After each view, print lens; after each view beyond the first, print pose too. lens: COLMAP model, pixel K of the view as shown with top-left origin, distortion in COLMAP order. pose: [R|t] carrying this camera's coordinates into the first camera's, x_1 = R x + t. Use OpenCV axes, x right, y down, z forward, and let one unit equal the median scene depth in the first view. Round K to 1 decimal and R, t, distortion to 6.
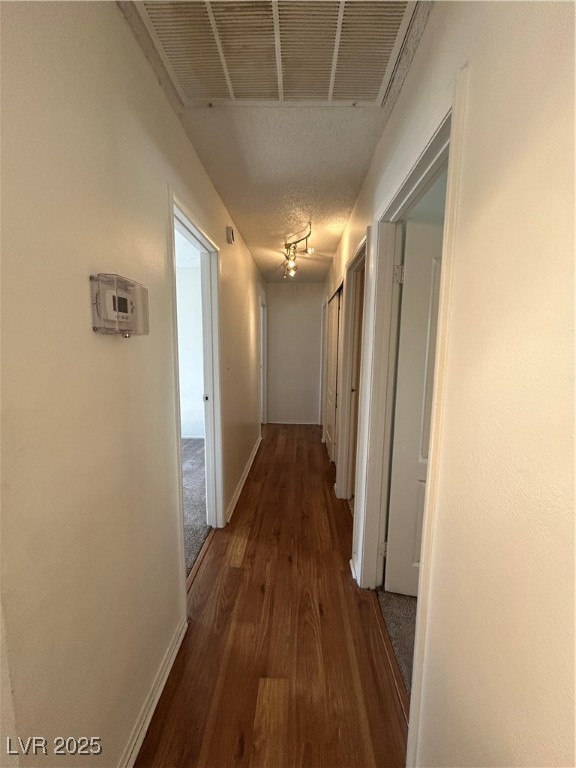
lens RADIAL K [[310.3, 0, 290.2], [0, 310.3, 385.8], [0, 0, 1]] dist [-0.003160, 0.000083]
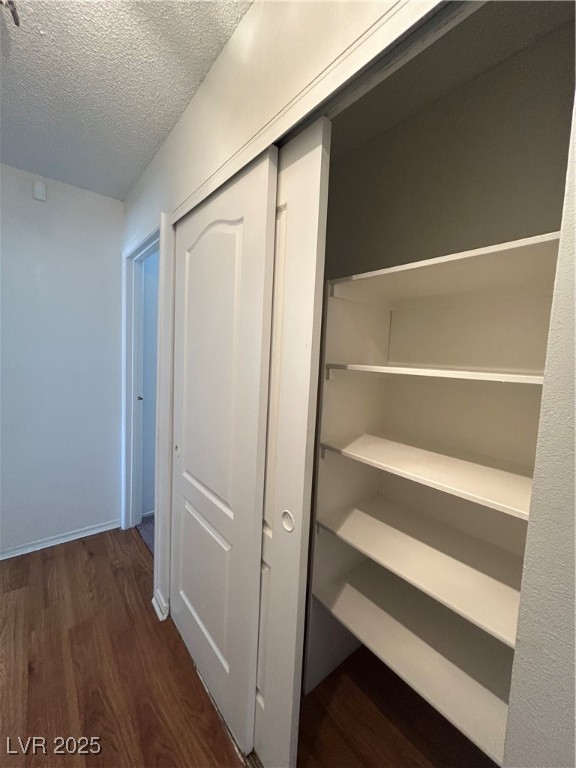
lens RADIAL K [[310.3, 0, 290.2], [0, 310.3, 381.0], [0, 0, 1]] dist [-0.003160, 0.000083]
pose [[0.754472, -0.016990, 0.656113, -0.012051], [0.039412, 0.999034, -0.019450, -0.074043], [-0.655148, 0.040533, 0.754412, 0.622445]]
